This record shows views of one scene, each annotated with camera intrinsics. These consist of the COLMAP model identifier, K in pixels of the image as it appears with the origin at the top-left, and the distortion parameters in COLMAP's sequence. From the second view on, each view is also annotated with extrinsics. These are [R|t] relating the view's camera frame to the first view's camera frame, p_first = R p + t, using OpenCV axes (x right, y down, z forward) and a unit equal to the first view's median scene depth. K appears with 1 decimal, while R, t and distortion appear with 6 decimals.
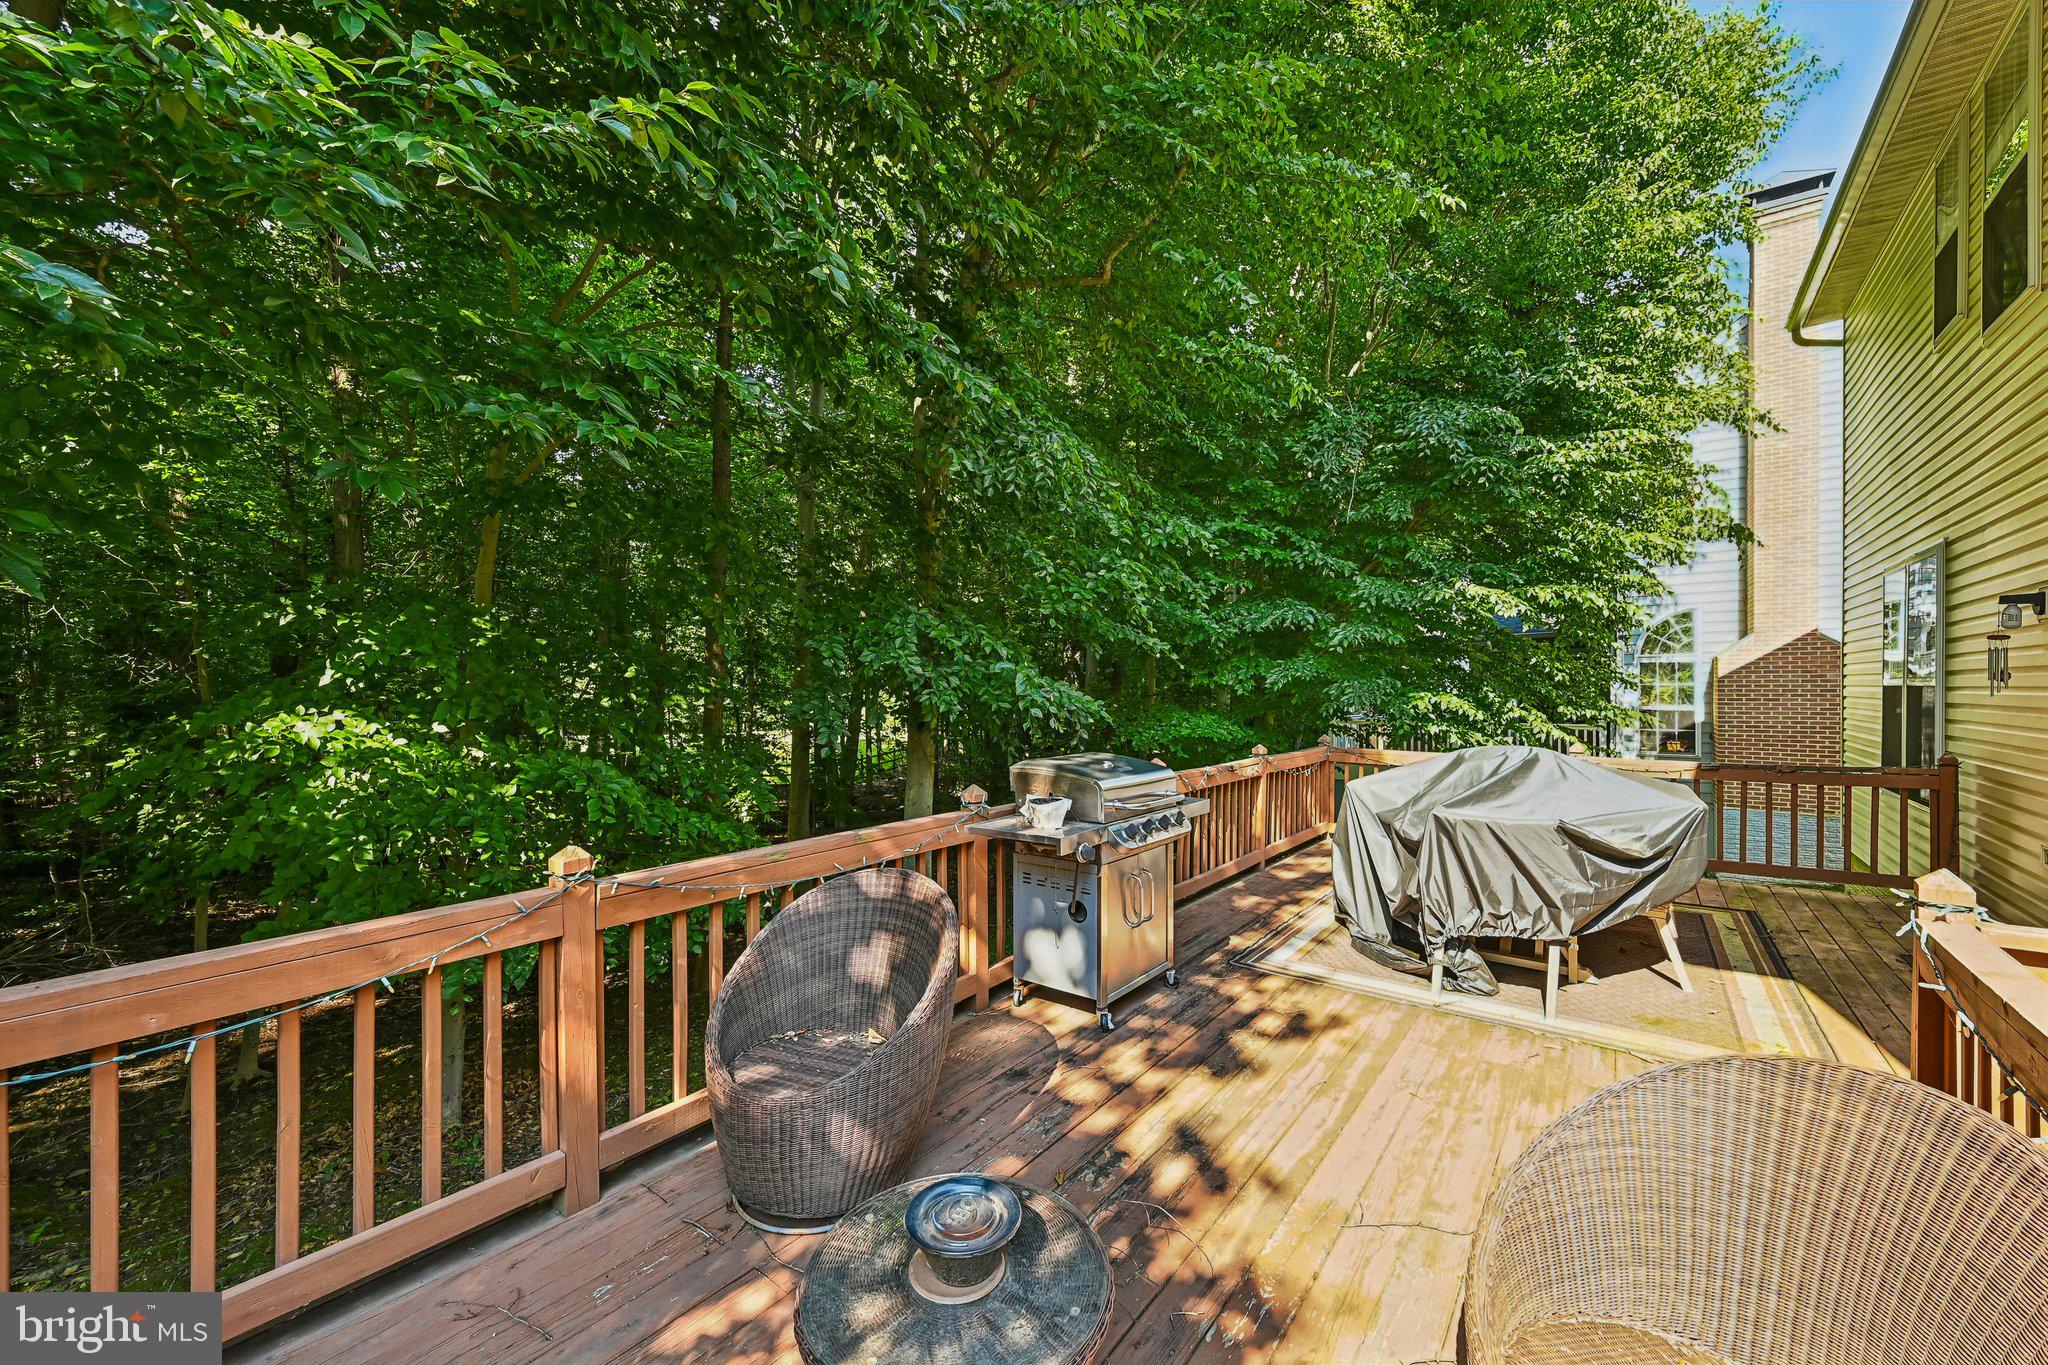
lens RADIAL K [[825.3, 0, 1038.4], [0, 825.3, 688.6], [0, 0, 1]] dist [-0.007360, 0.000799]
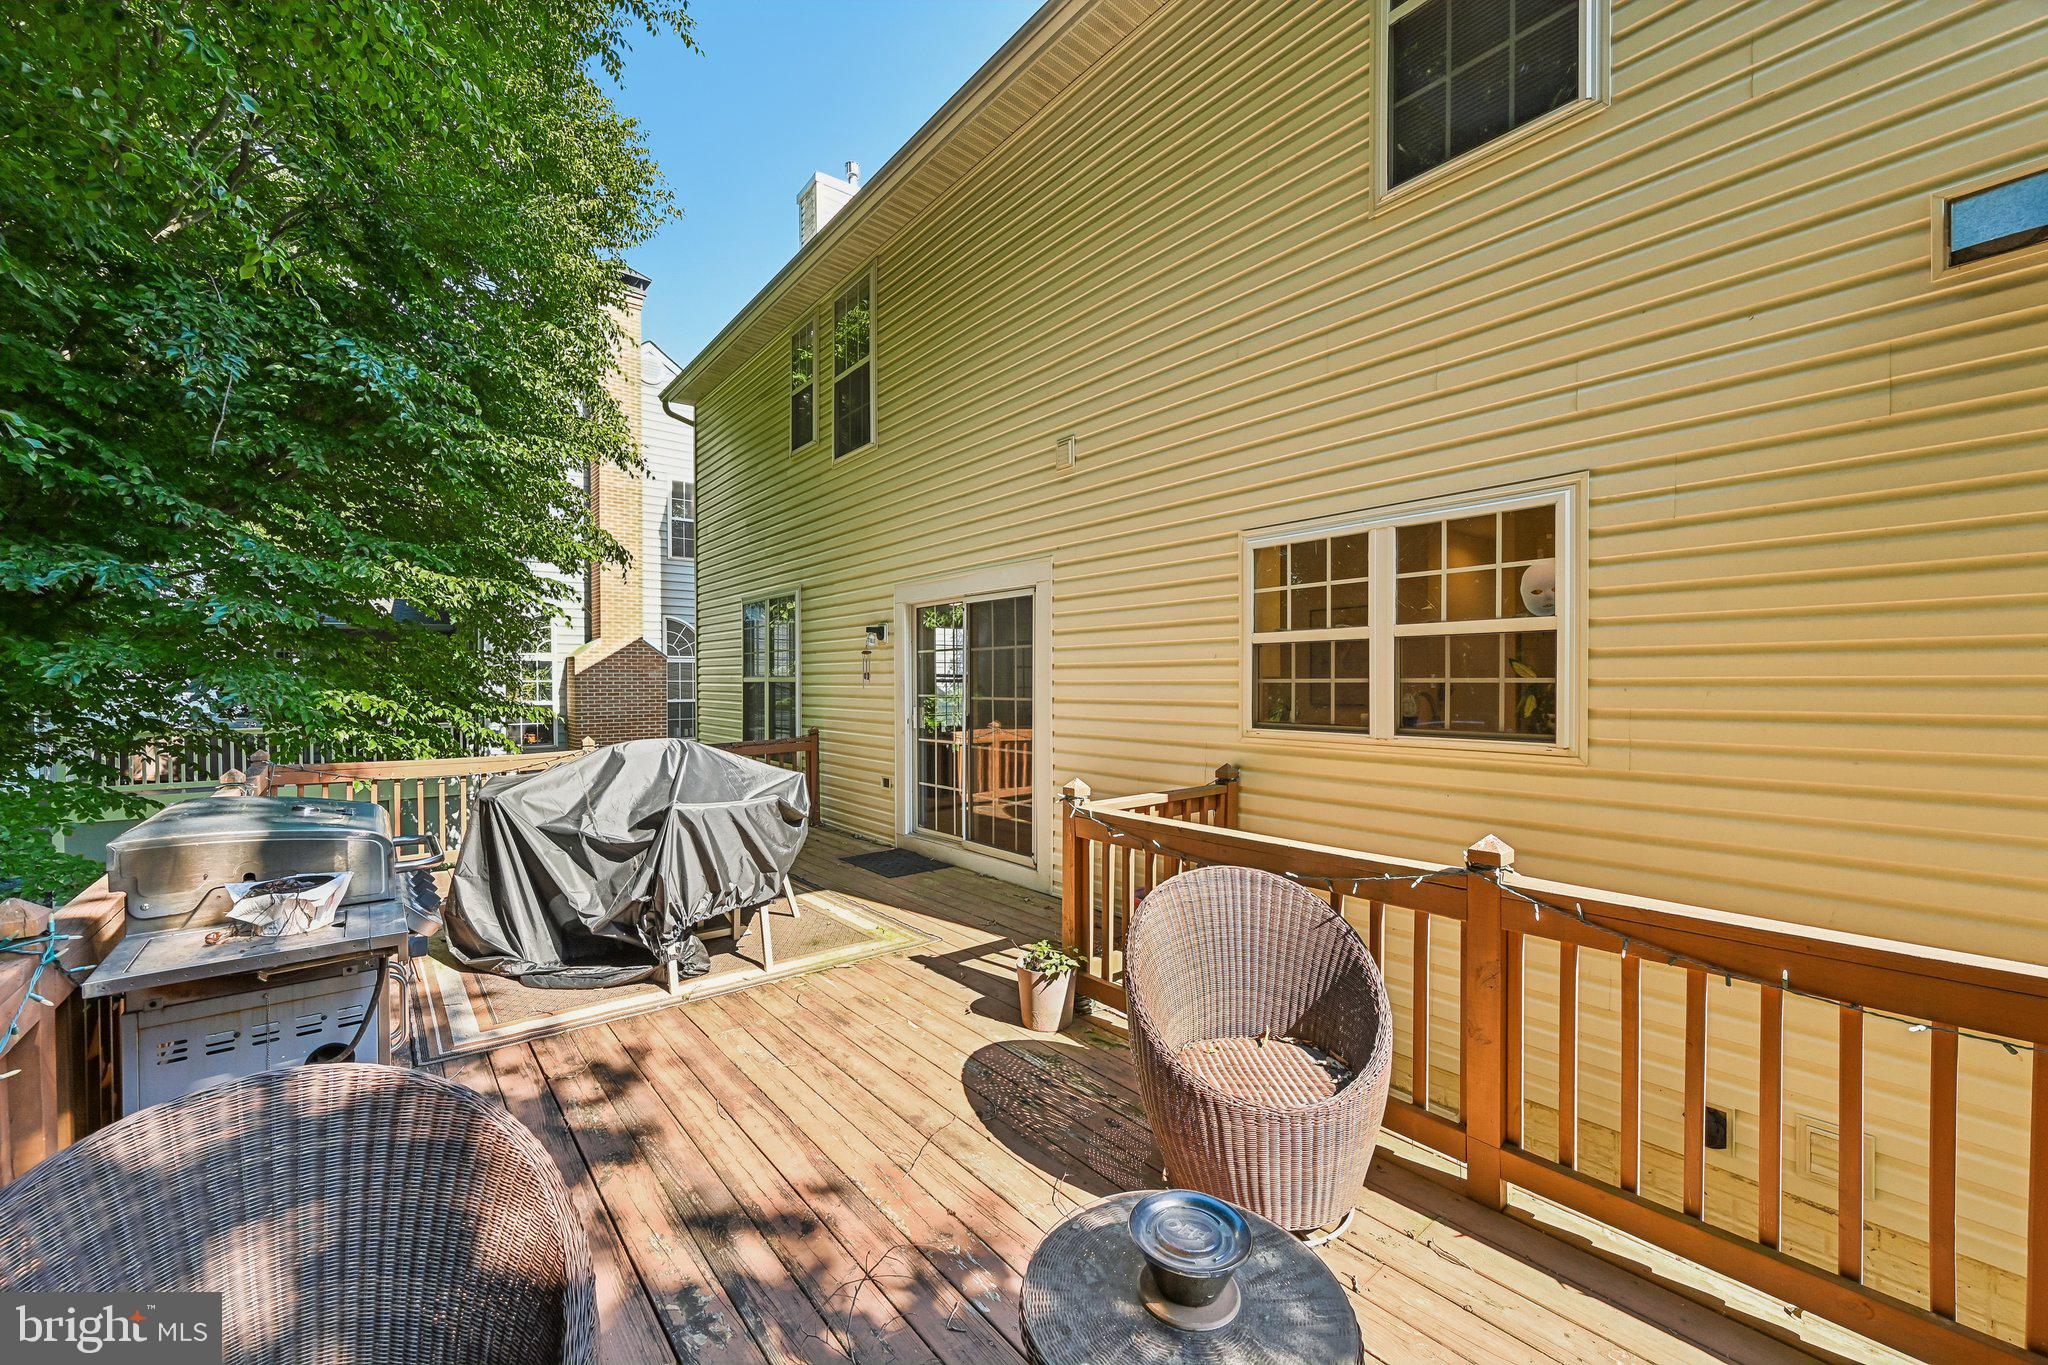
lens RADIAL K [[796.2, 0, 1056.9], [0, 796.2, 696.6], [0, 0, 1]] dist [0.002610, 0.000068]
pose [[0.225537, -0.015496, 0.974111, -0.297477], [0.001696, 0.999878, 0.015513, 0.000287], [-0.974233, -0.001847, 0.225536, 0.273667]]
